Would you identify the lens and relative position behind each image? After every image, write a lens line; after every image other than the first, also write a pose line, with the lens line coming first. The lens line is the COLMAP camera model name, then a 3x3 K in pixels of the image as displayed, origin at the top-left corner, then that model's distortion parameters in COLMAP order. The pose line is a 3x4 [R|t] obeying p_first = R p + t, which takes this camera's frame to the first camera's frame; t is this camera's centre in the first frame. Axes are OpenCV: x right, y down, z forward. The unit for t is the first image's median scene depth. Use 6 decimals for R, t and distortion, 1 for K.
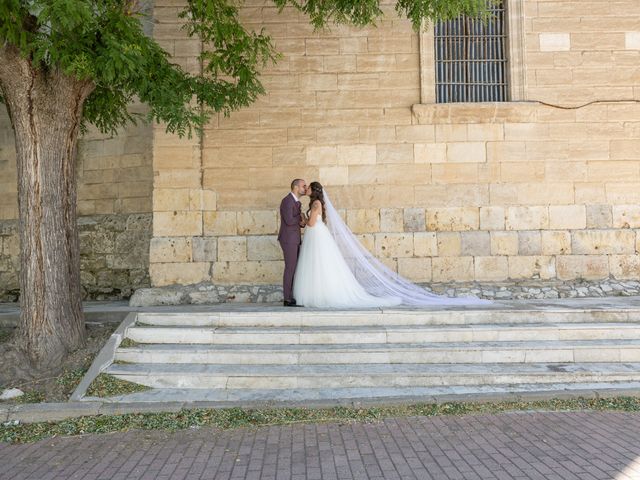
lens RADIAL K [[516.3, 0, 319.8], [0, 516.3, 240.6], [0, 0, 1]] dist [0.000206, -0.002656]
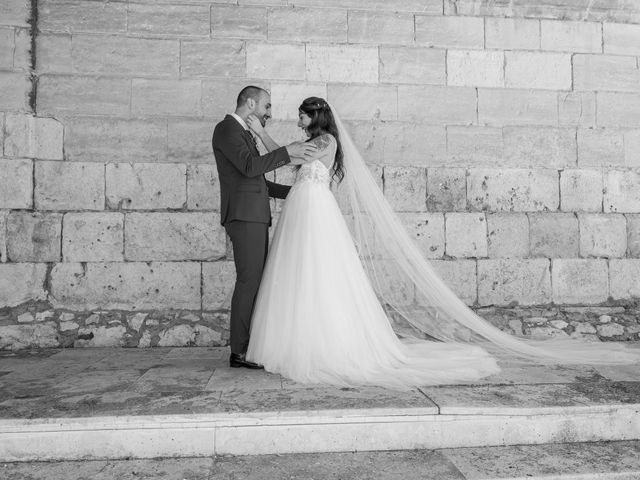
lens RADIAL K [[516.3, 0, 319.6], [0, 516.3, 239.9], [0, 0, 1]] dist [0.000206, -0.002656]
pose [[0.994865, 0.017531, 0.099677, -0.001827], [-0.018382, 0.999802, 0.007622, 0.010849], [-0.099524, -0.009416, 0.994991, 0.475668]]
